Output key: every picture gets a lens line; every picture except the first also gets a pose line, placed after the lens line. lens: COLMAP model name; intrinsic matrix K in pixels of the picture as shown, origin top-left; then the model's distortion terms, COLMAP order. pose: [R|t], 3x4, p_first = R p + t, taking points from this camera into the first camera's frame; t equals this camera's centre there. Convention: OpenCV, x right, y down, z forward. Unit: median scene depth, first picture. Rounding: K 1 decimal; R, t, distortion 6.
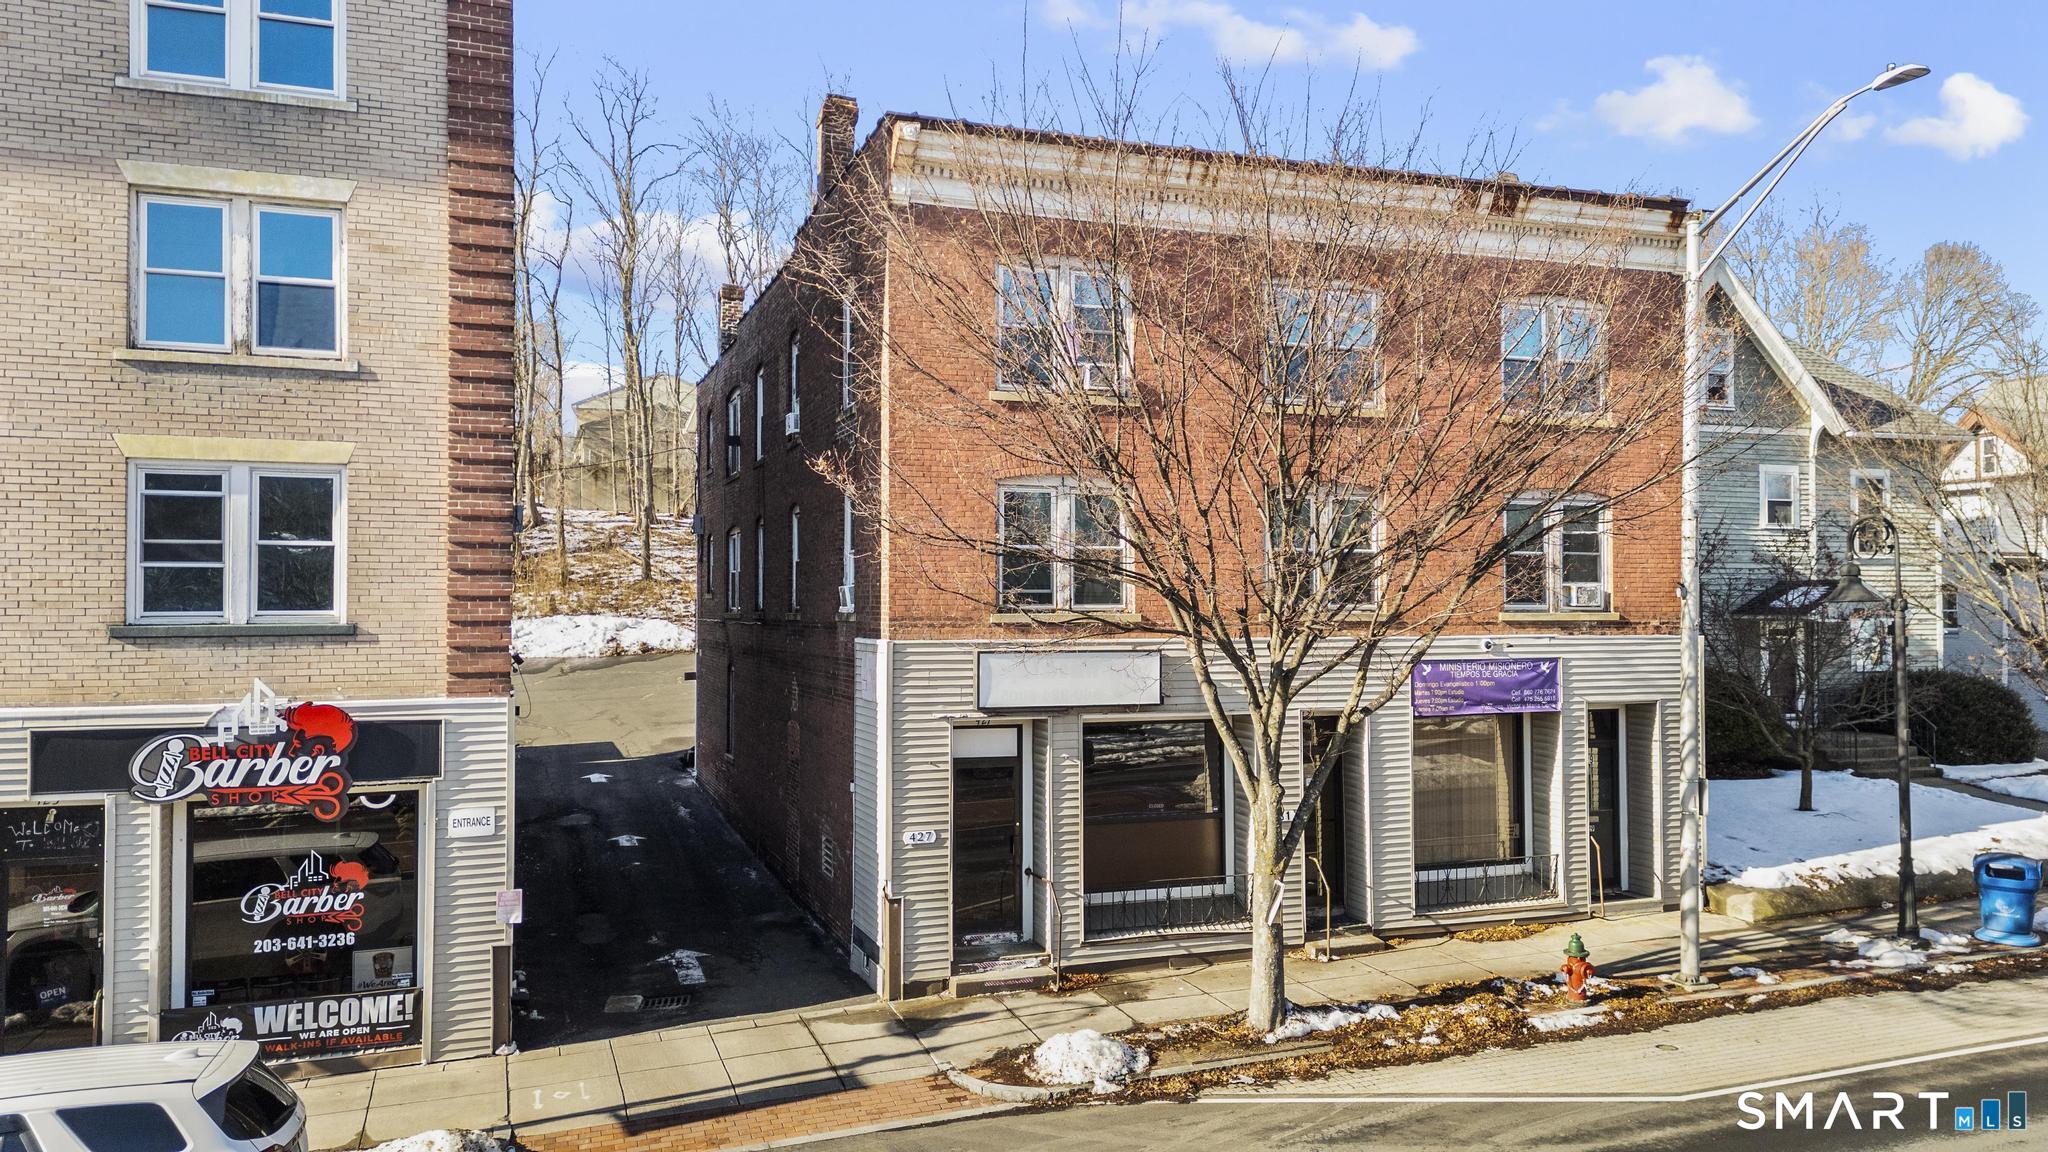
lens RADIAL K [[1406.1, 0, 1024.0], [0, 1406.1, 576.0], [0, 0, 1]] dist [0.087889, -0.100176]
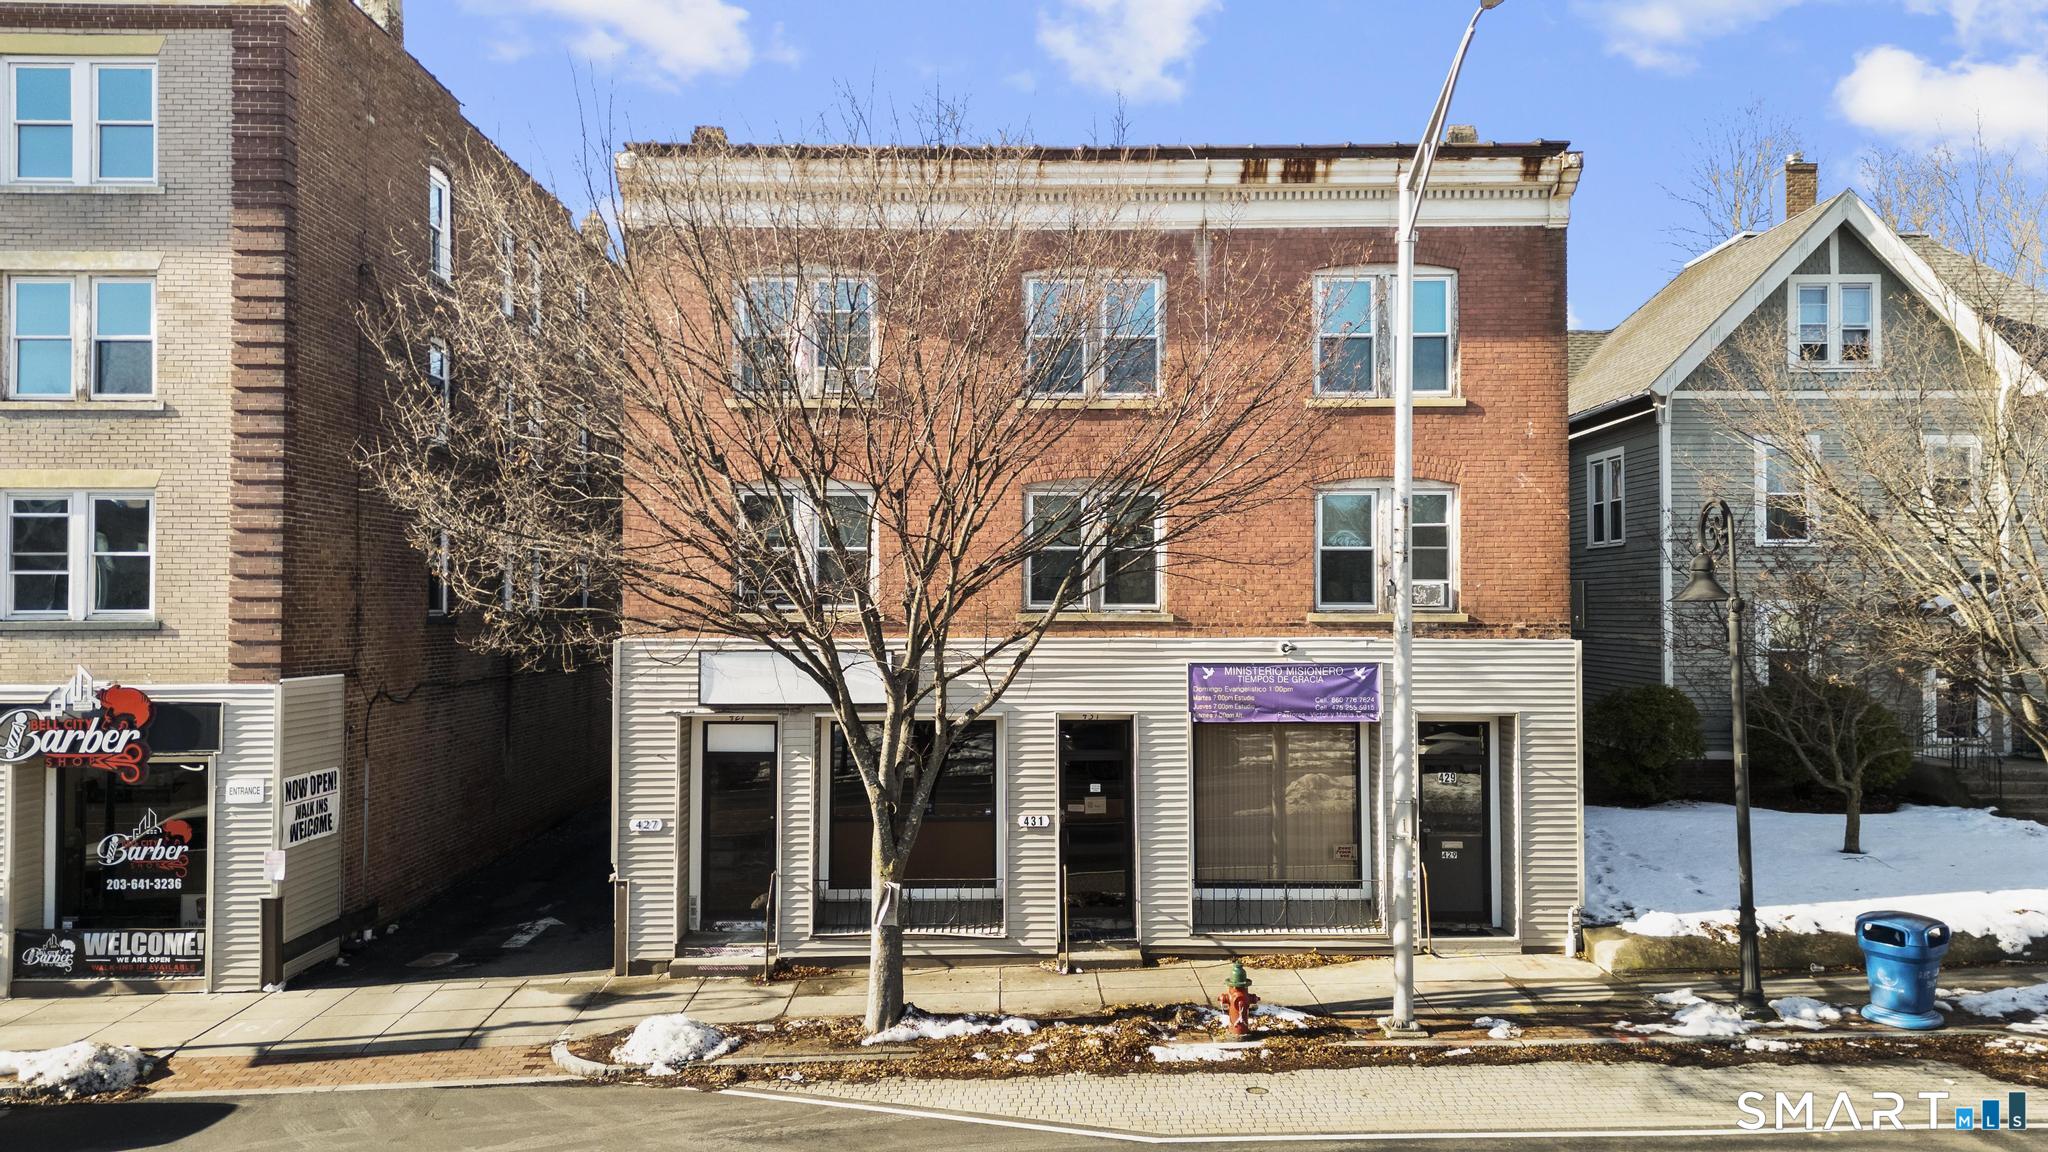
lens RADIAL K [[1406.1, 0, 1024.0], [0, 1406.1, 576.0], [0, 0, 1]] dist [0.087889, -0.100176]
pose [[0.946570, -0.006772, -0.322427, 0.586498], [0.006469, 0.999977, -0.002011, 0.002964], [0.322433, -0.000182, 0.946592, 0.092825]]
